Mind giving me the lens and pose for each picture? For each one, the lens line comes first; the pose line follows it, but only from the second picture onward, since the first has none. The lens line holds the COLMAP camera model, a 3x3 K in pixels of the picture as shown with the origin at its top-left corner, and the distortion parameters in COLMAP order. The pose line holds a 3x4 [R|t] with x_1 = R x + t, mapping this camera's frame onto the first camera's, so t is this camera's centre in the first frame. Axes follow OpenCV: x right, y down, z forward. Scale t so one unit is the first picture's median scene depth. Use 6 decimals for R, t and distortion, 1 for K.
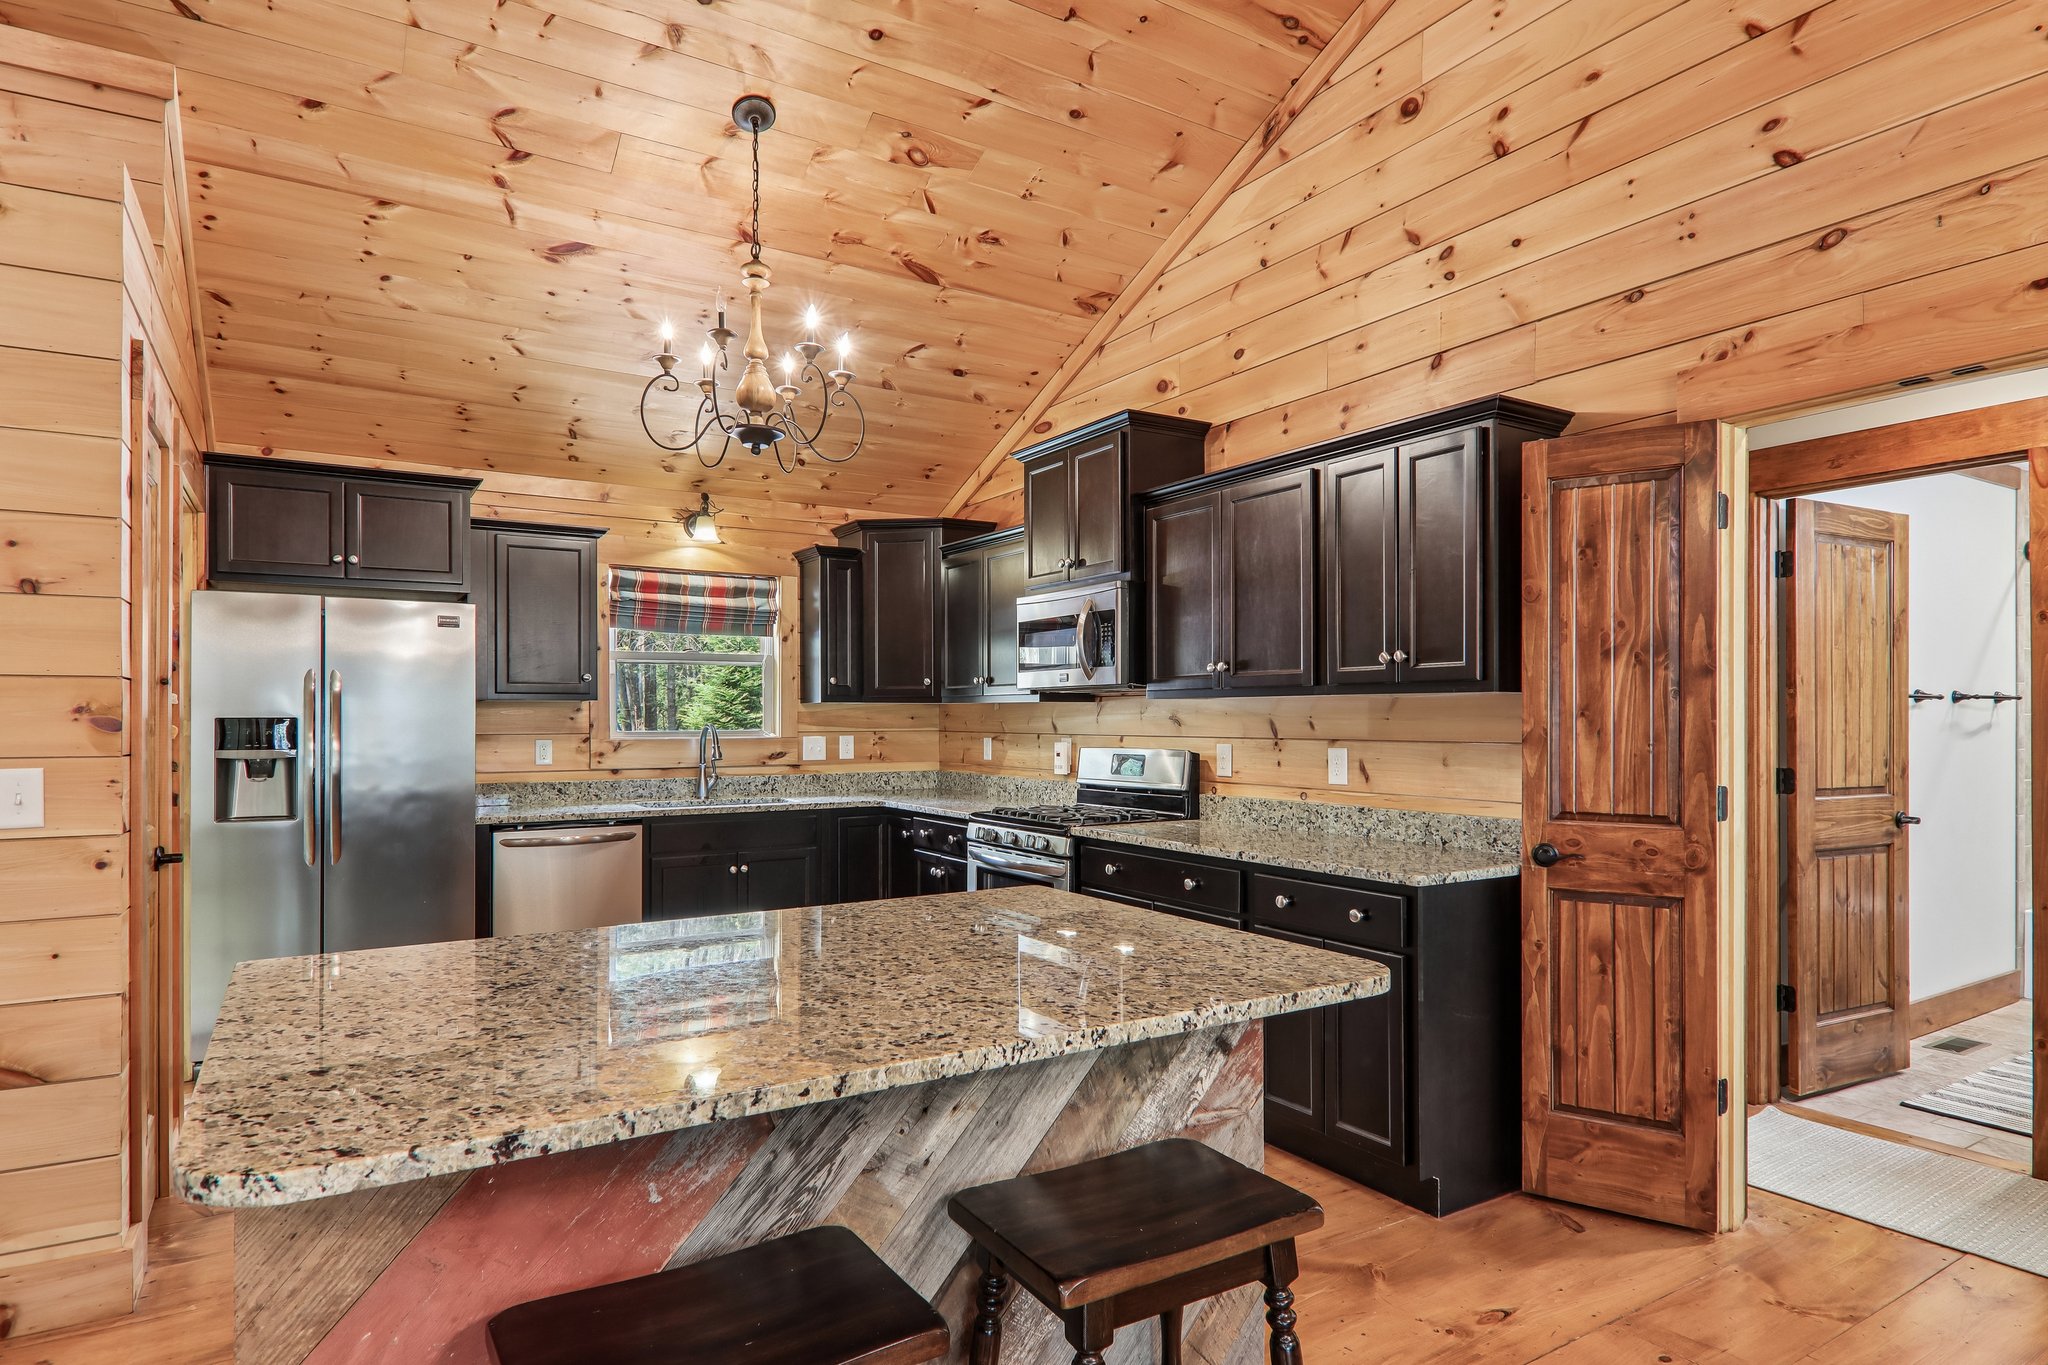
lens RADIAL K [[1132.0, 0, 1025.4], [0, 1132.0, 708.3], [0, 0, 1]] dist [0.022782, -0.018393]
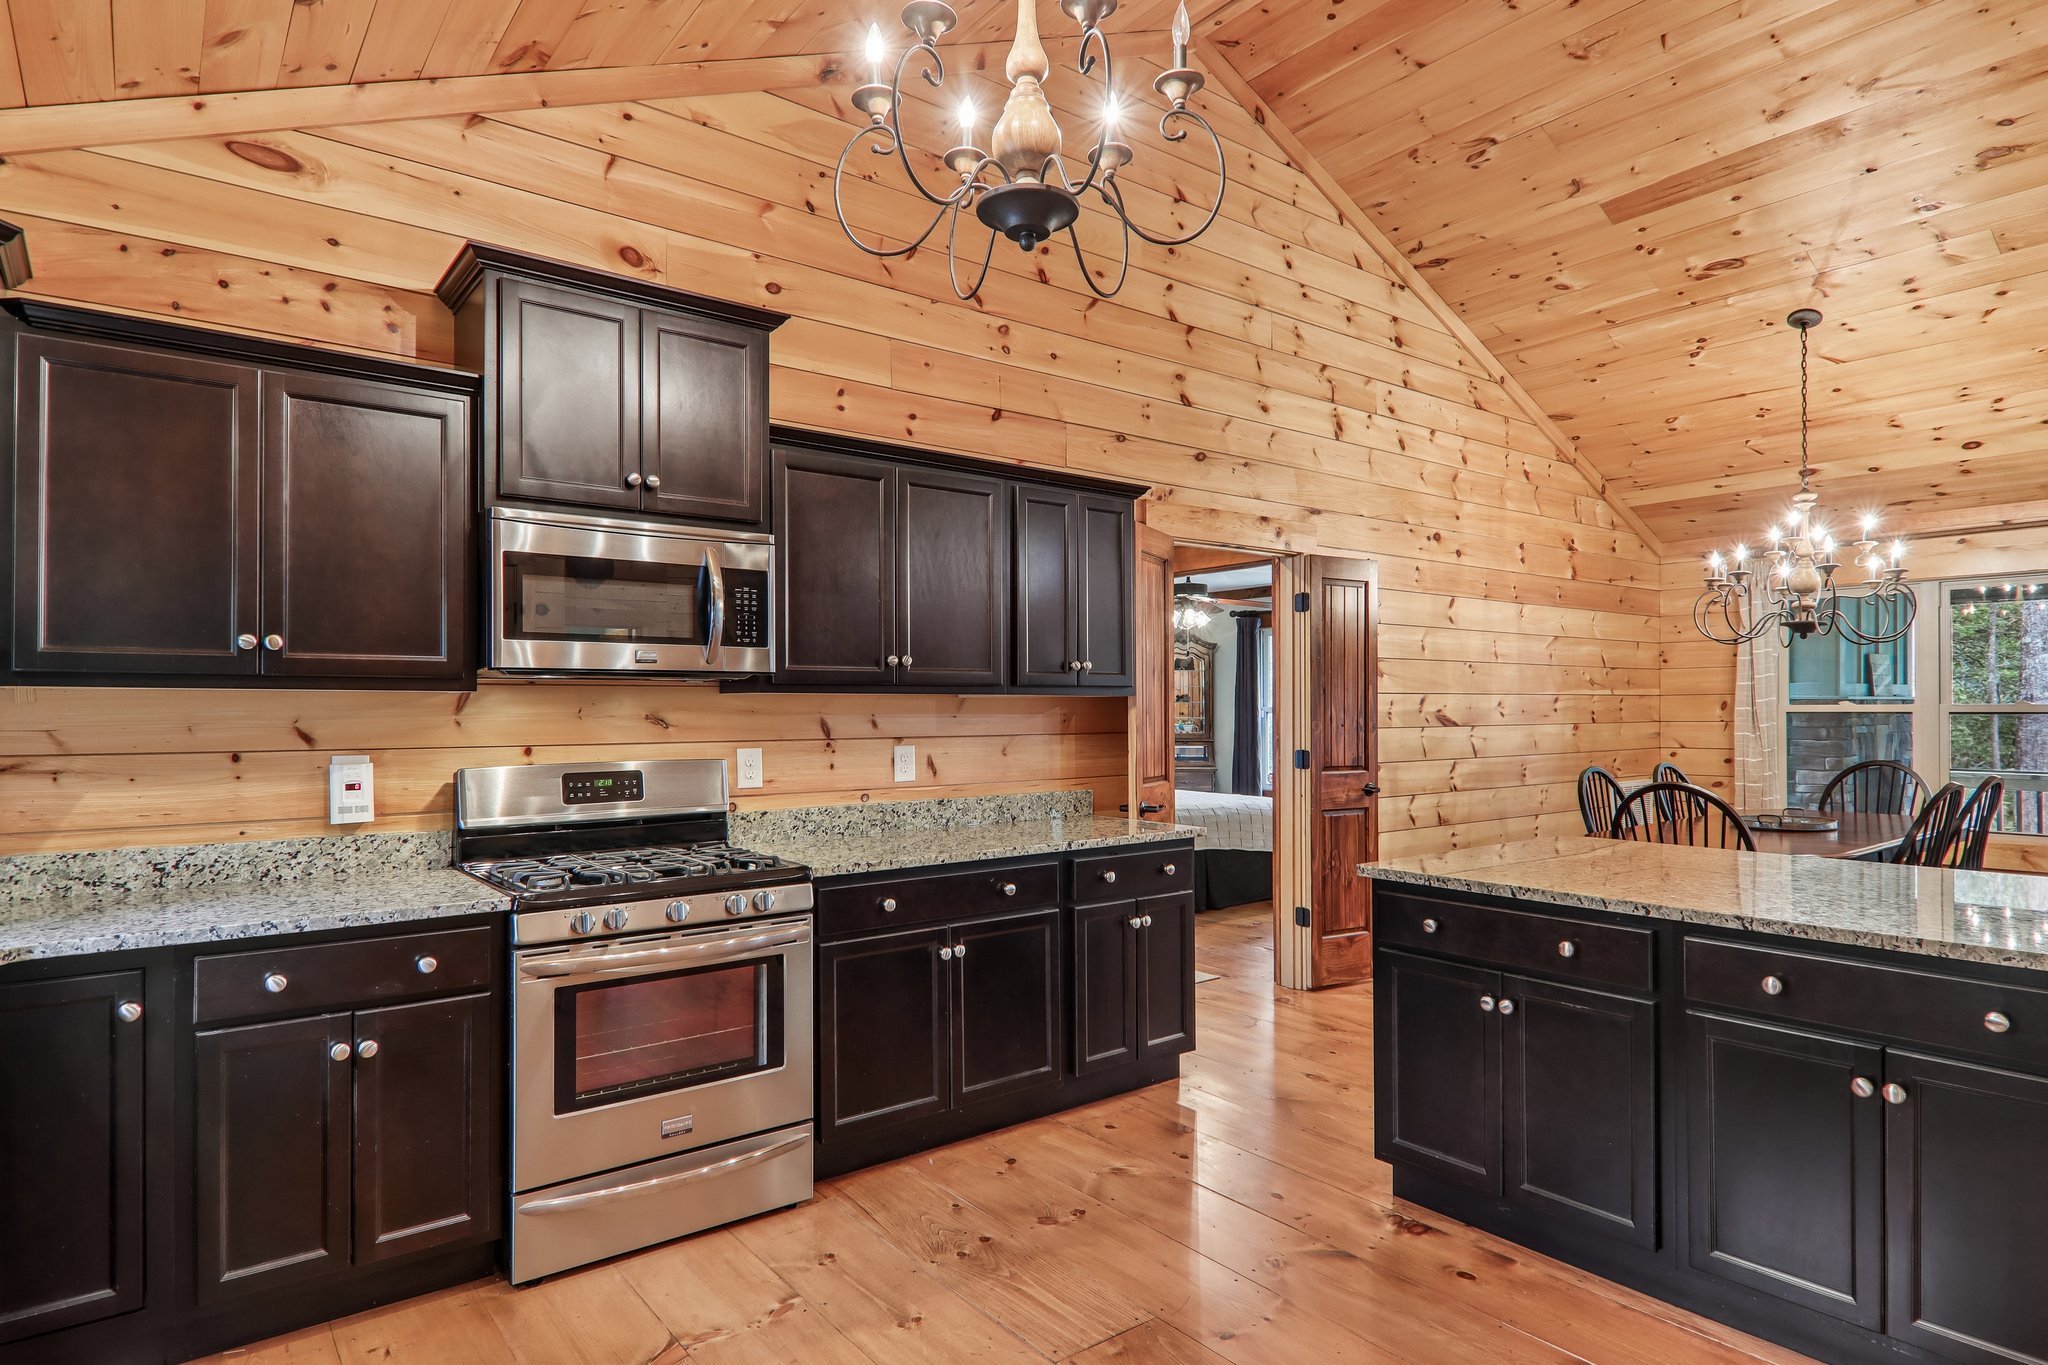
lens RADIAL K [[1125.4, 0, 1021.1], [0, 1125.4, 696.0], [0, 0, 1]] dist [0.022242, -0.019802]
pose [[-0.095705, 0.012280, 0.995334, -0.667605], [-0.005631, 0.999901, -0.012878, 0.002759], [-0.995394, -0.006837, -0.095627, 0.895472]]
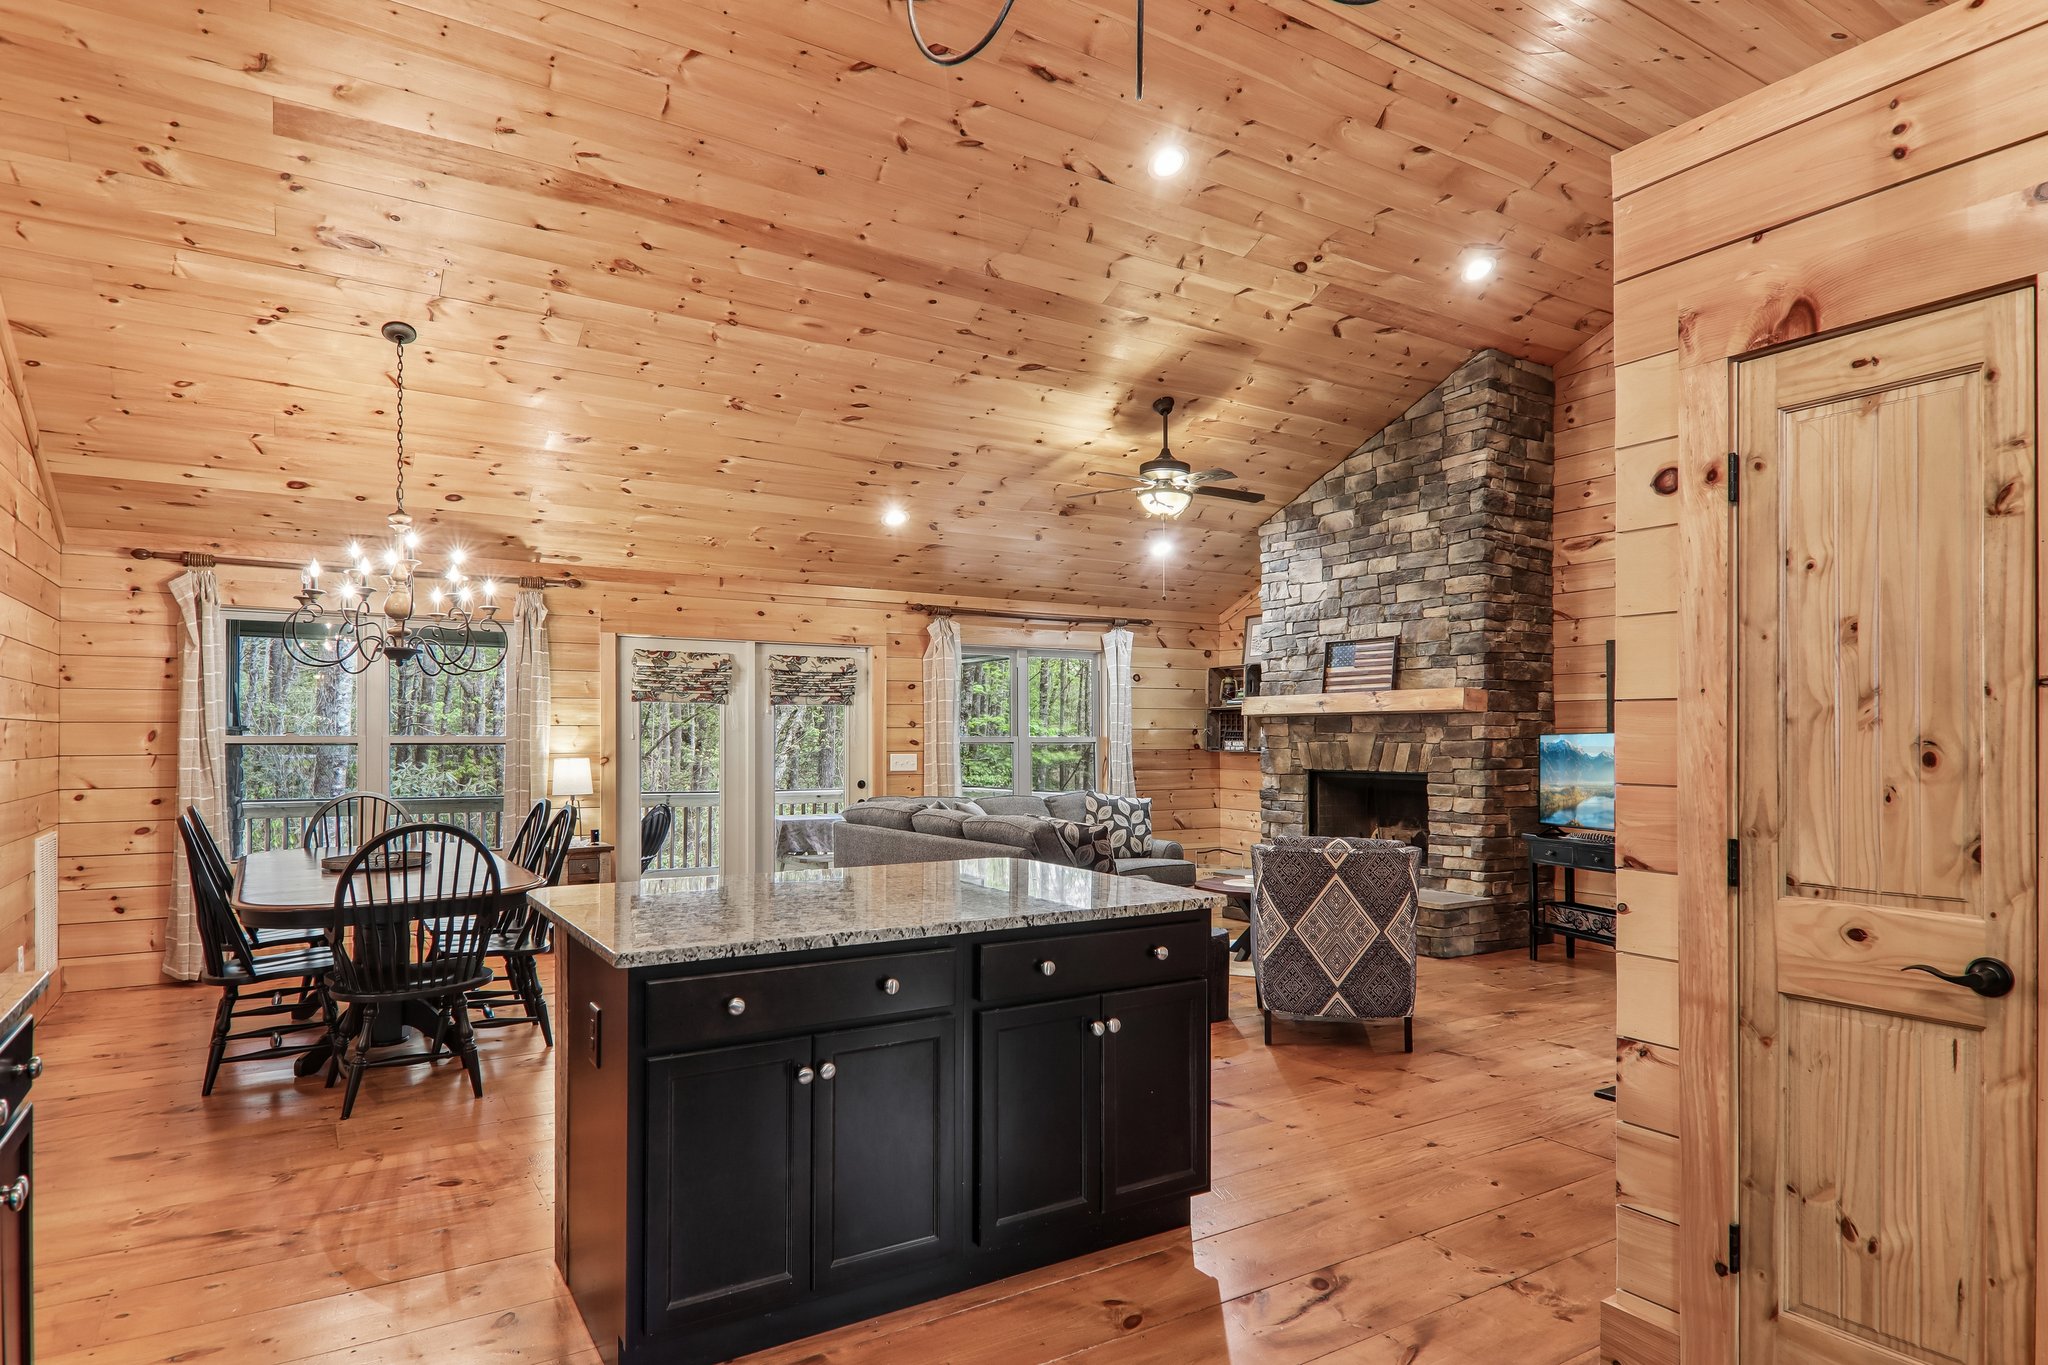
lens RADIAL K [[1144.7, 0, 1024.1], [0, 1144.7, 730.5], [0, 0, 1]] dist [0.025722, -0.020053]
pose [[-0.999991, 0.000872, -0.004254, -0.175048], [0.000935, 0.999889, -0.014900, 0.005409], [0.004241, -0.014904, -0.999880, 1.131382]]
